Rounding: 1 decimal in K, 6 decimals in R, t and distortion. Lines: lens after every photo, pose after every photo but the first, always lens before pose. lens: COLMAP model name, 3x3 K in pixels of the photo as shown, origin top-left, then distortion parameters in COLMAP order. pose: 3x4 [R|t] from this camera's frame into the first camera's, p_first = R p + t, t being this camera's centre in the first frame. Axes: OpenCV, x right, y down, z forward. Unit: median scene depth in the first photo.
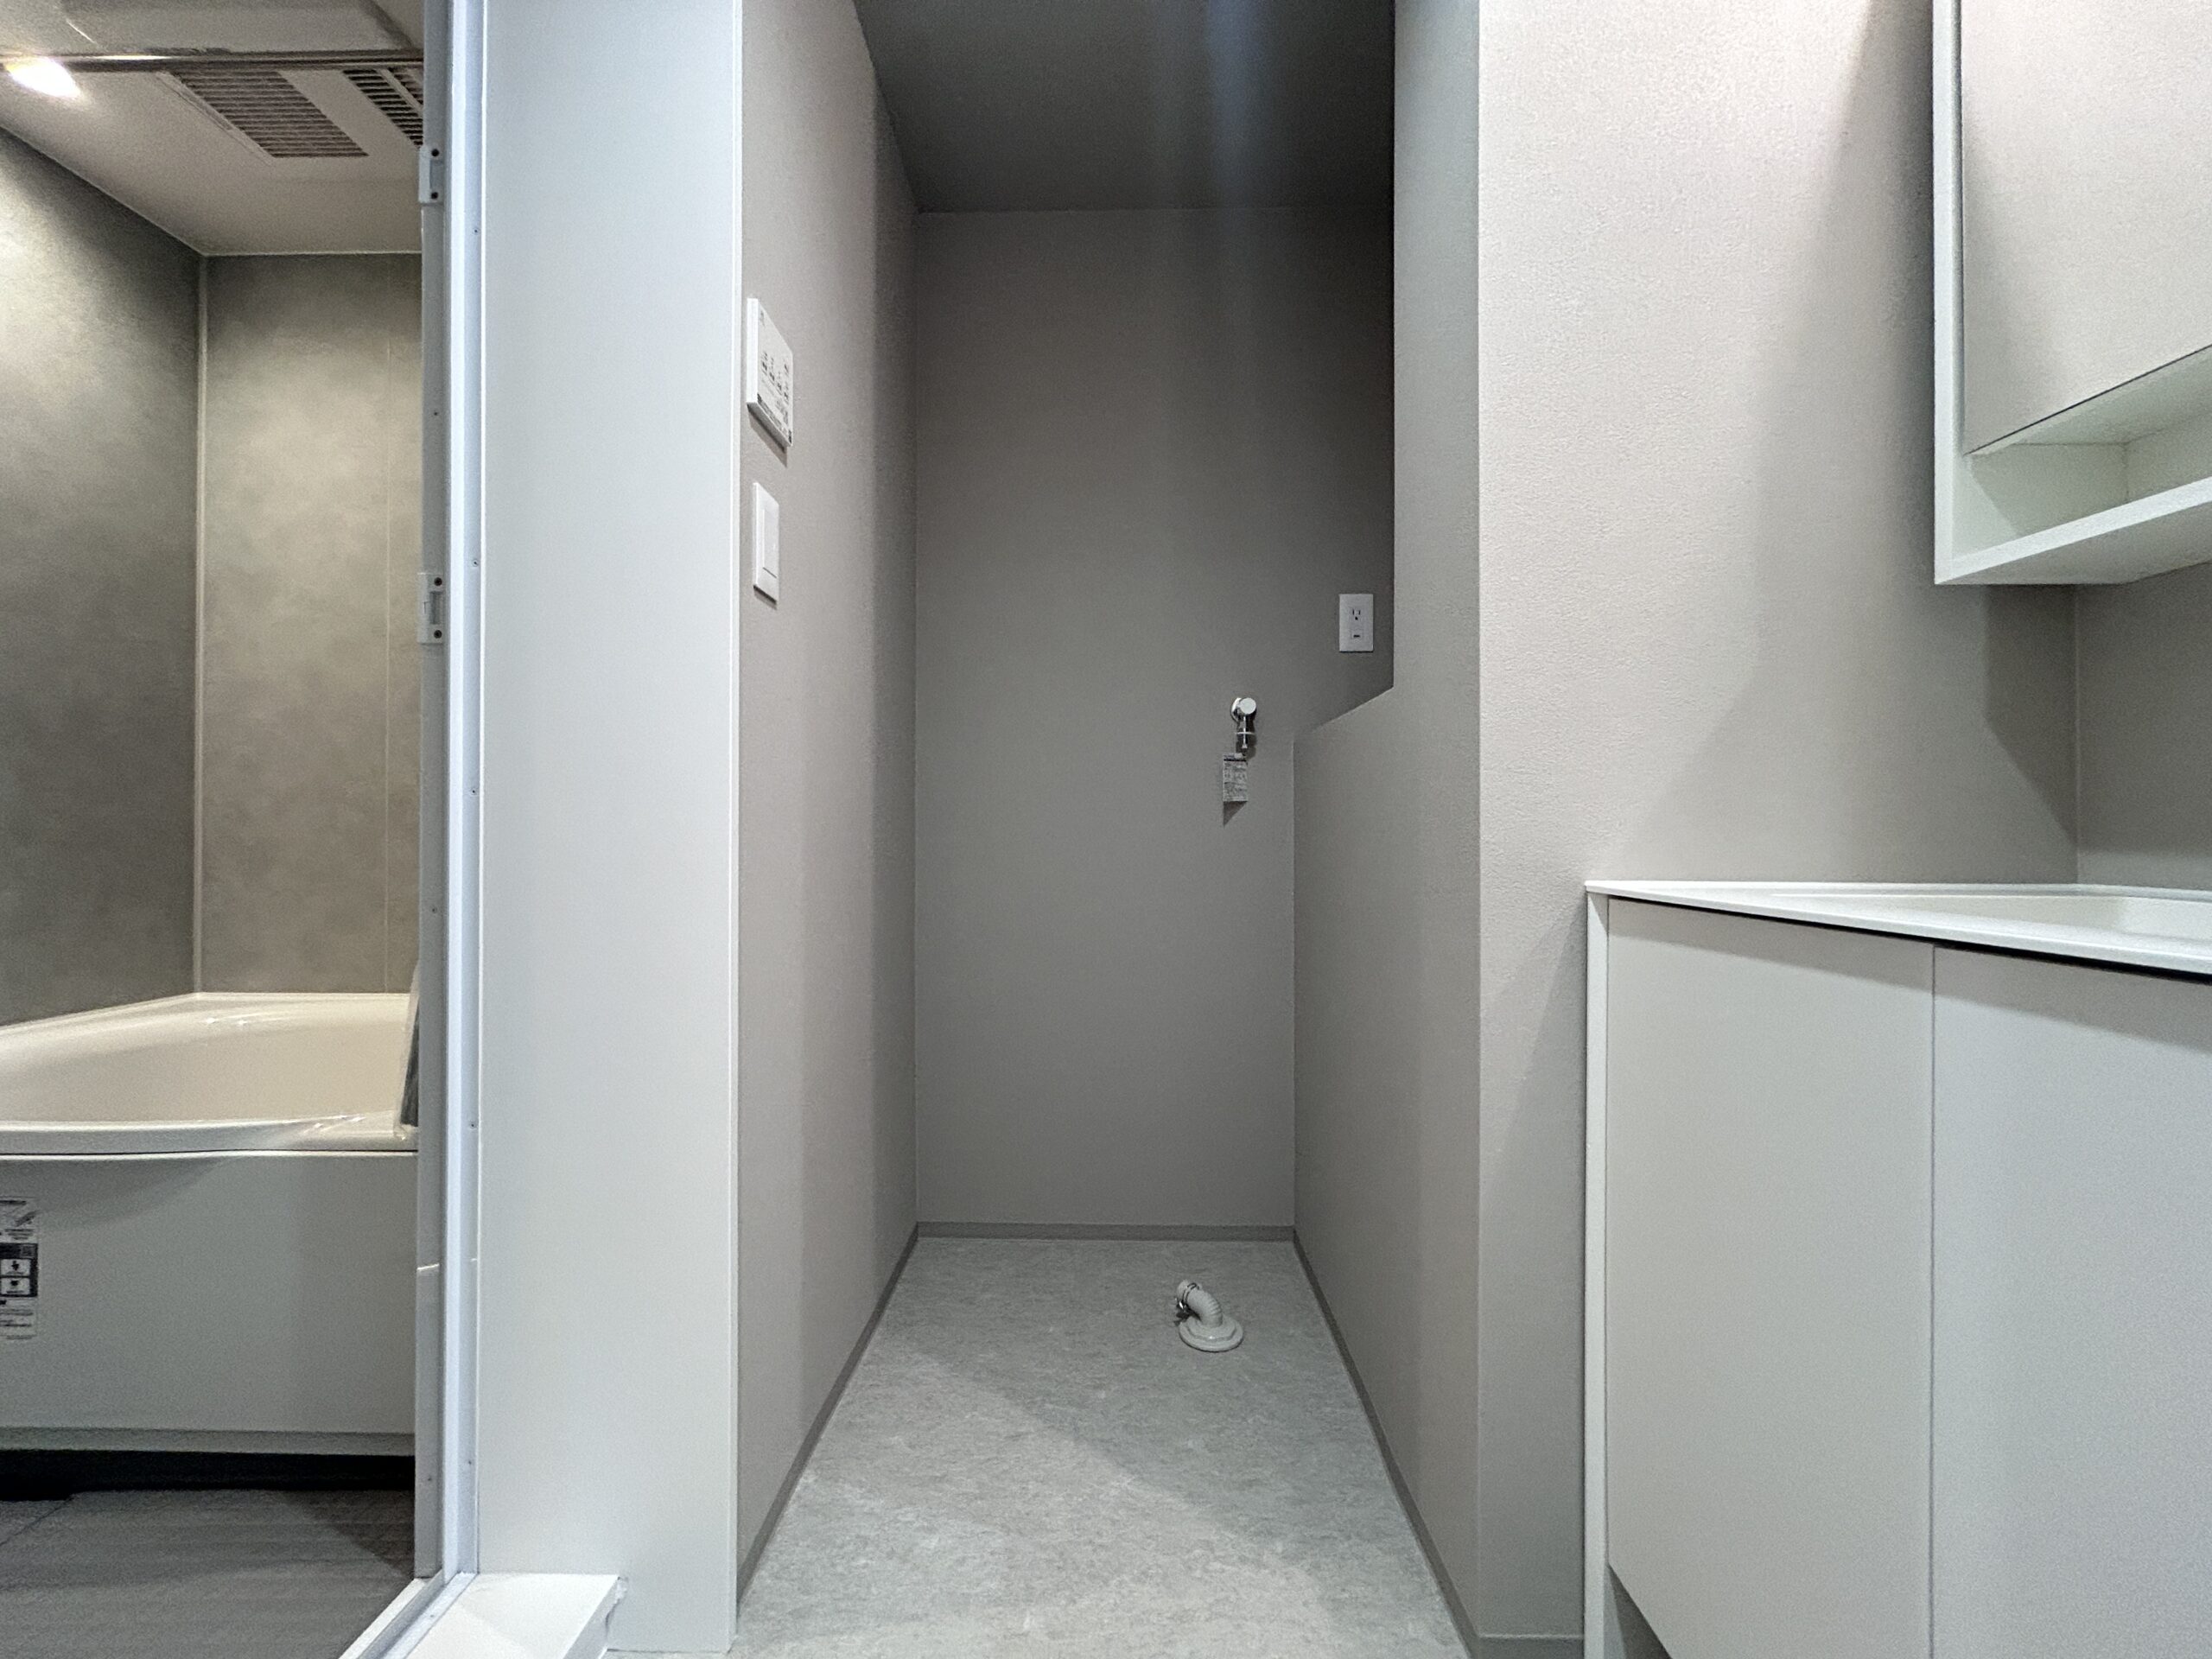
lens RADIAL K [[902.4, 0, 1094.7], [0, 902.4, 832.0], [0, 0, 1]] dist [0.000130, 0.000194]
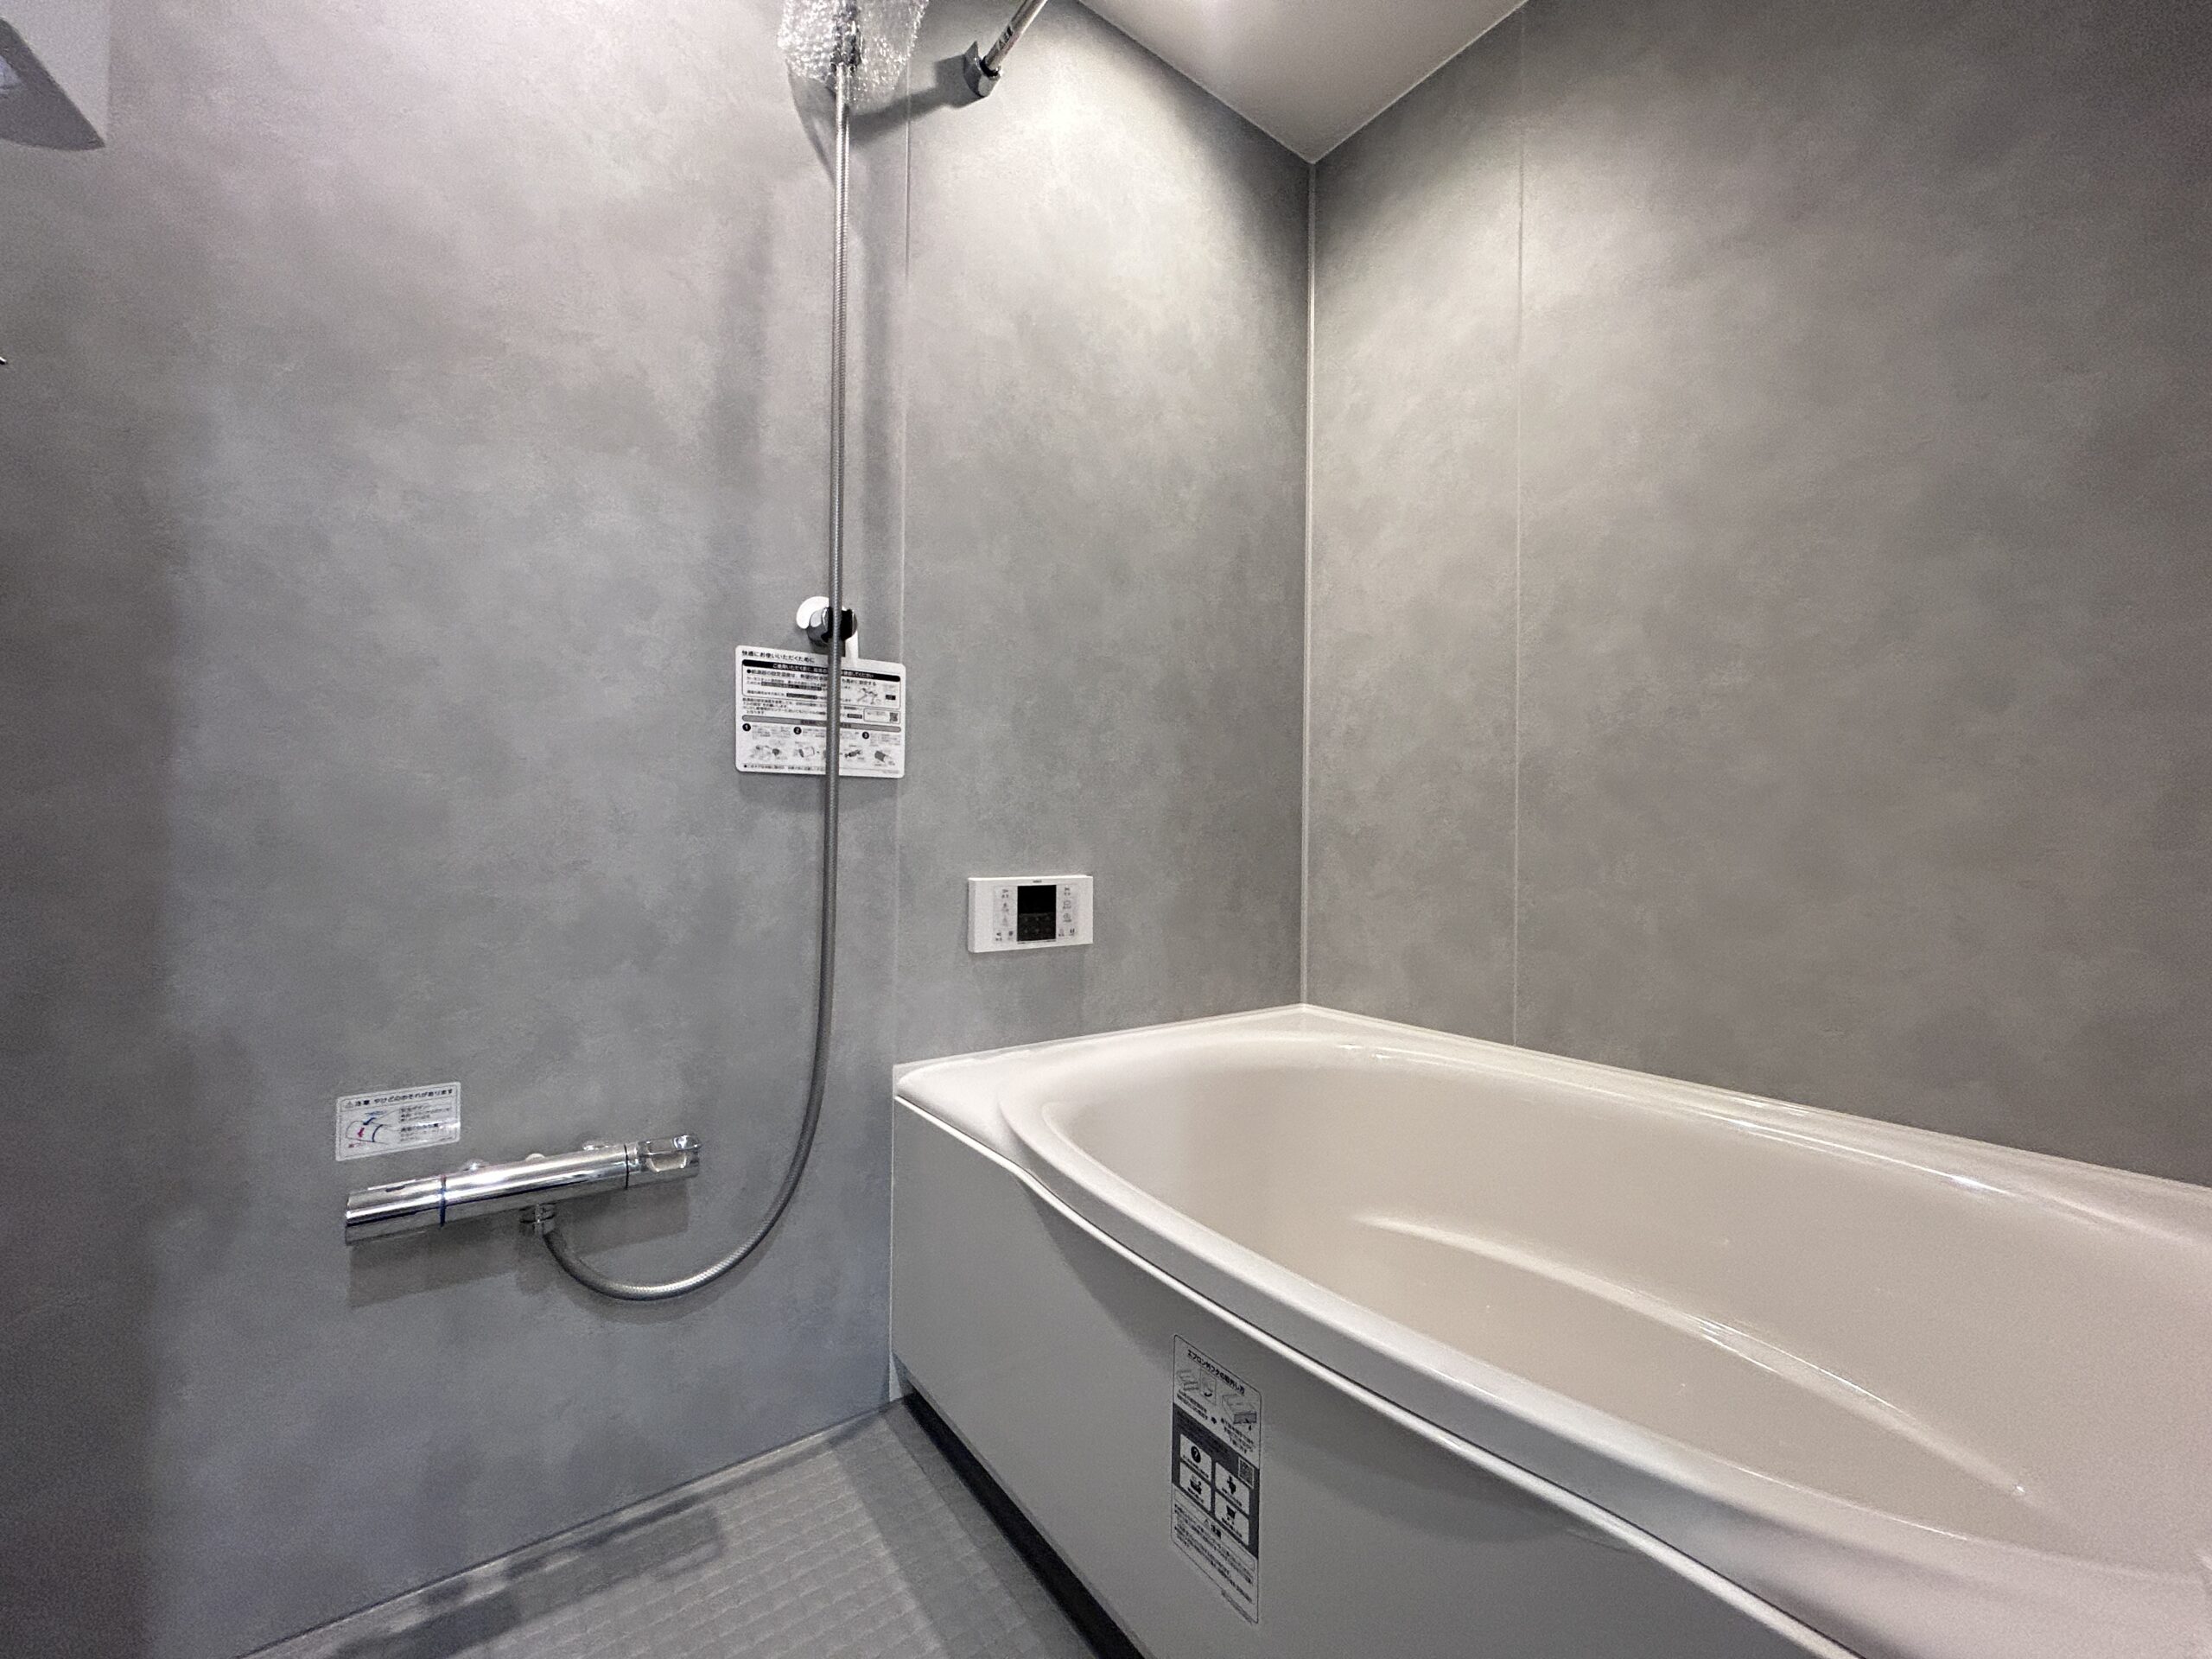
lens RADIAL K [[894.0, 0, 1100.3], [0, 894.0, 833.1], [0, 0, 1]] dist [0.005624, 0.000318]
pose [[0.618311, -0.003406, -0.785926, -0.438587], [-0.006647, 0.999932, -0.009562, 0.022515], [0.785906, 0.011136, 0.618246, 0.311158]]
